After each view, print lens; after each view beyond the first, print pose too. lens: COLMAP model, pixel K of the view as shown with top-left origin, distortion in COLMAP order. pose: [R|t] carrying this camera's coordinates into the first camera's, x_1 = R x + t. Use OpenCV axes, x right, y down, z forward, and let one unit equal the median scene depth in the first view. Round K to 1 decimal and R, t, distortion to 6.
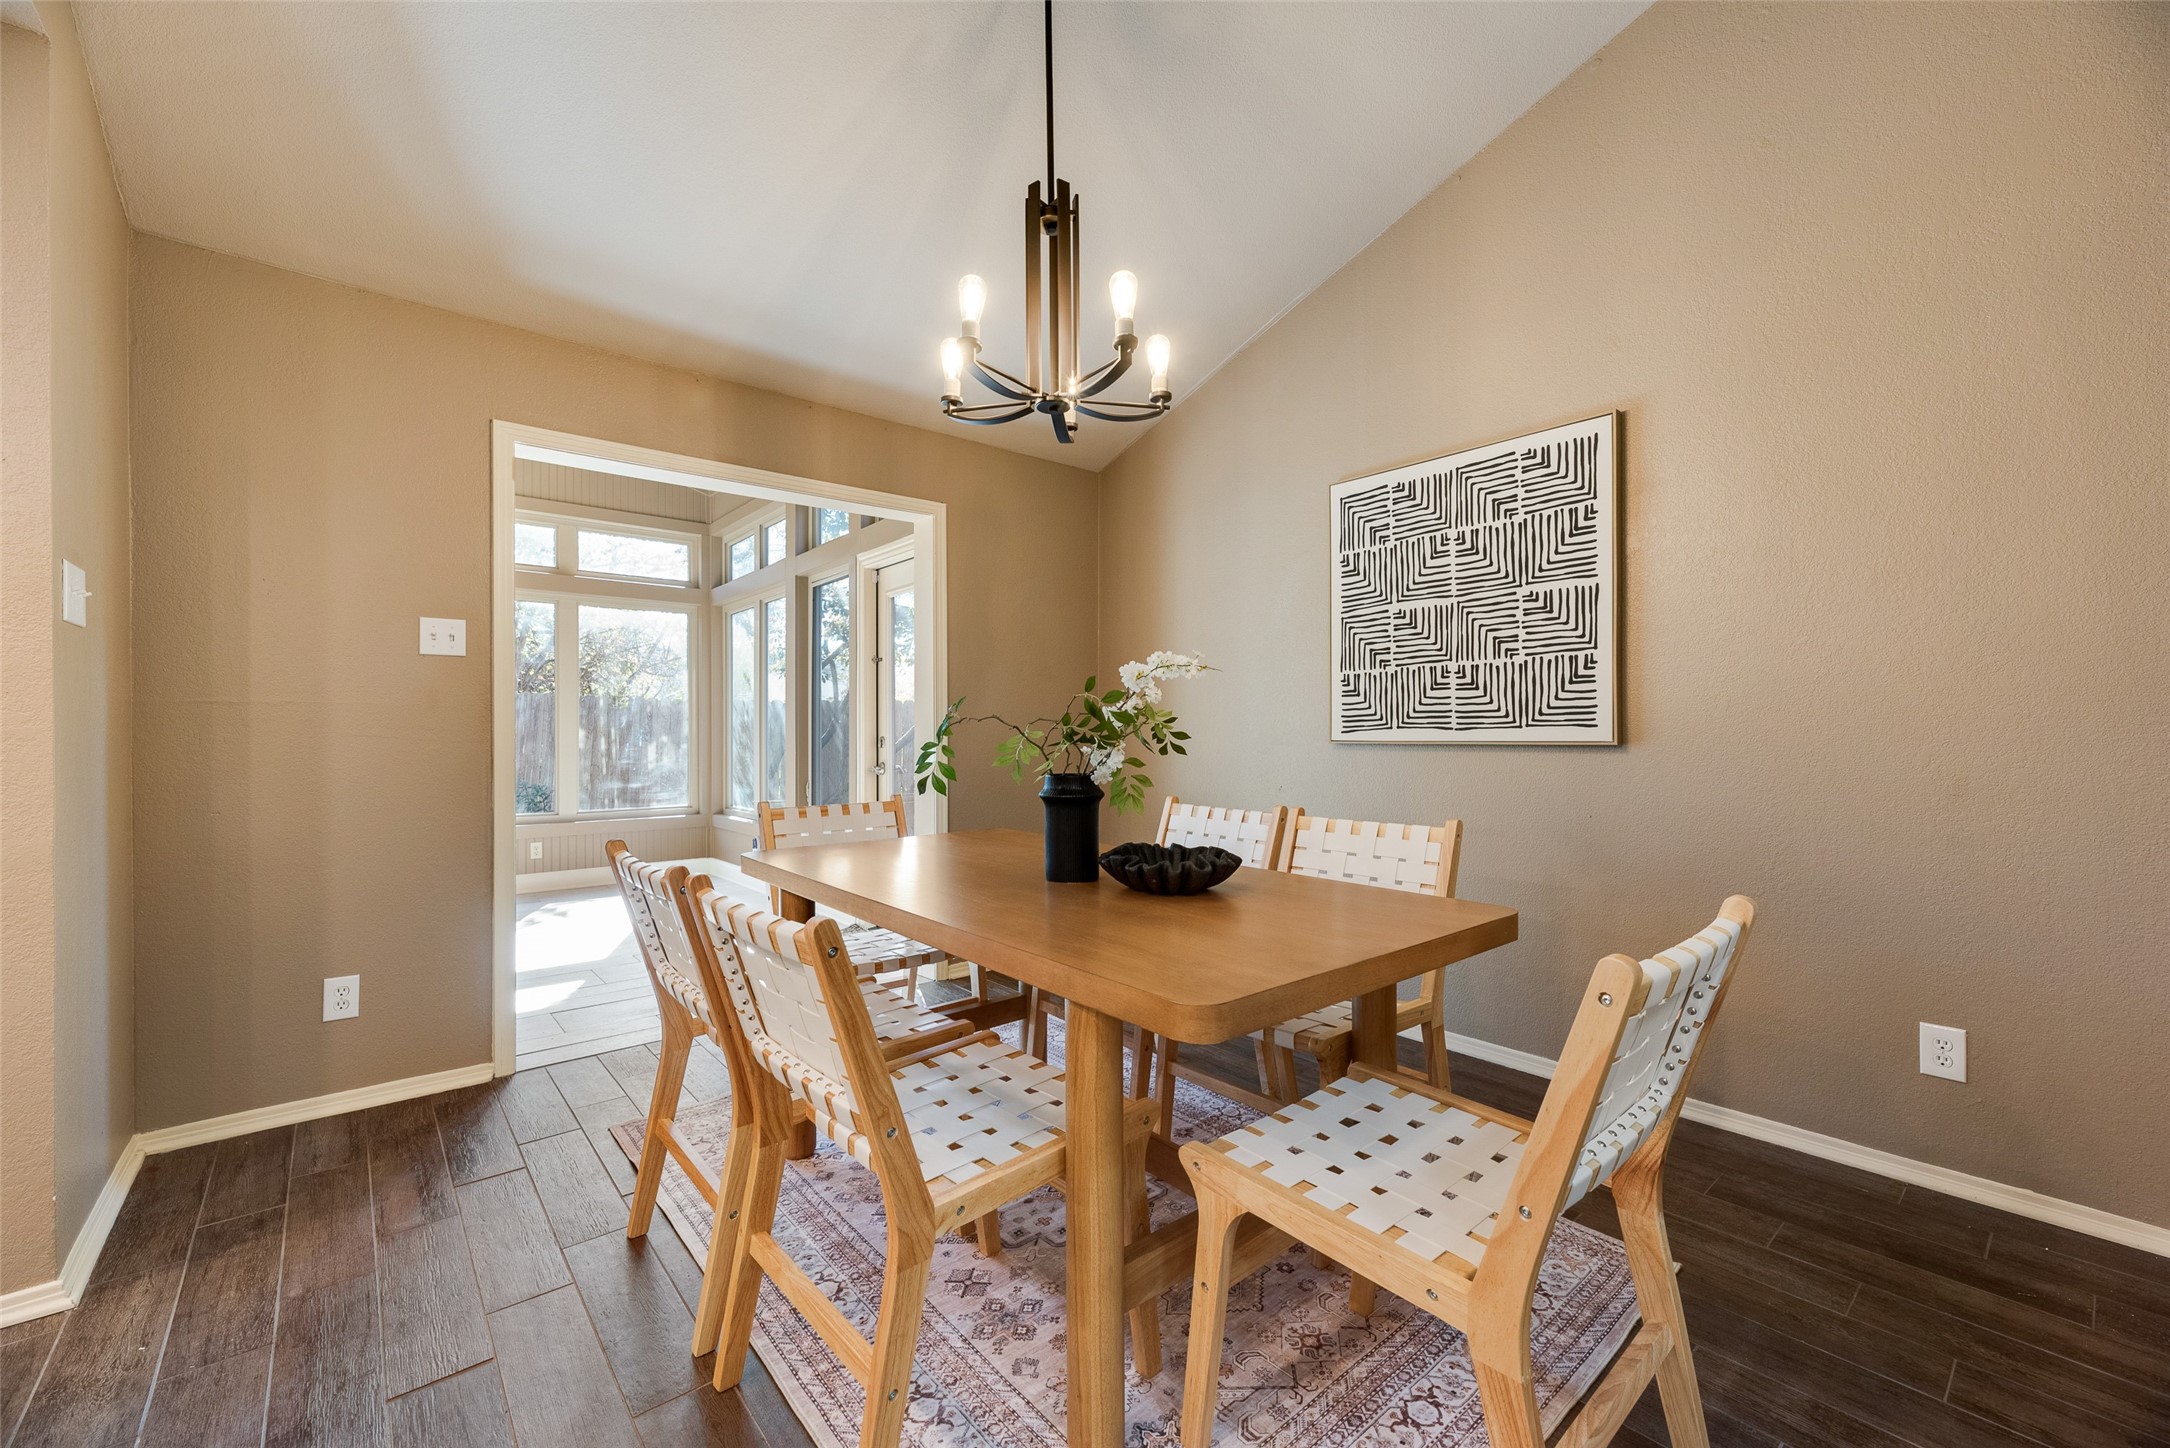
lens RADIAL K [[874.0, 0, 1086.0], [0, 874.0, 728.2], [0, 0, 1]] dist [-0.002157, 0.000083]
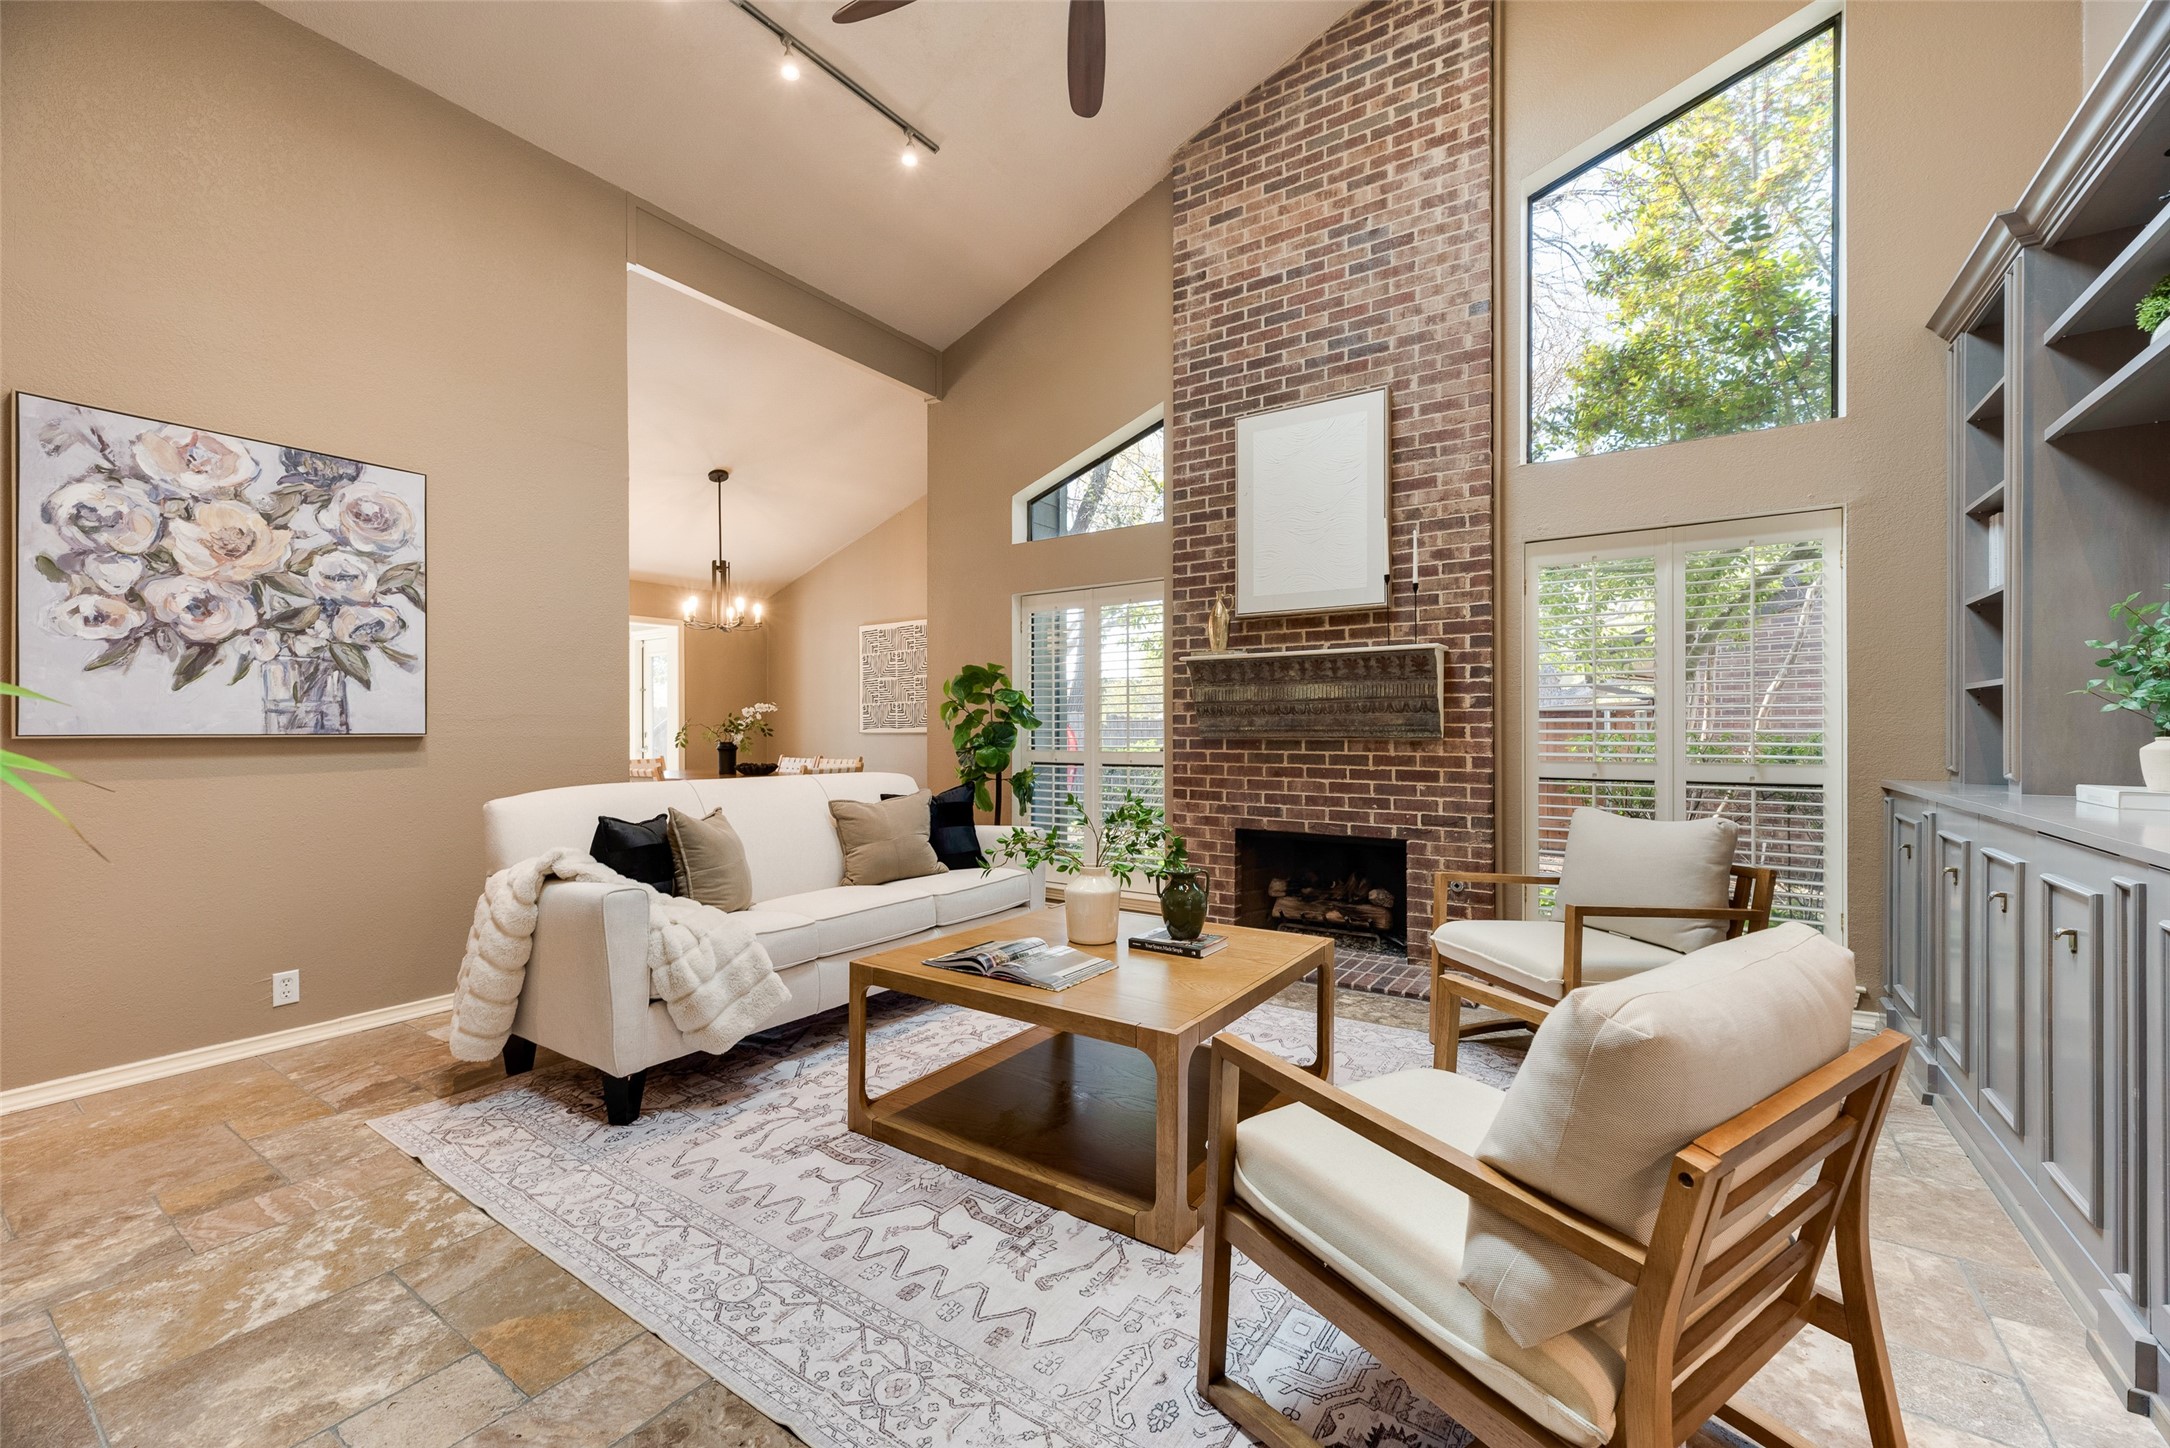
lens RADIAL K [[874.0, 0, 1087.6], [0, 874.0, 726.1], [0, 0, 1]] dist [-0.002157, 0.000083]
pose [[0.962668, -0.001819, 0.270677, 0.259662], [0.001320, 0.999997, 0.002026, -0.007611], [-0.270680, -0.001593, 0.962668, -1.642015]]
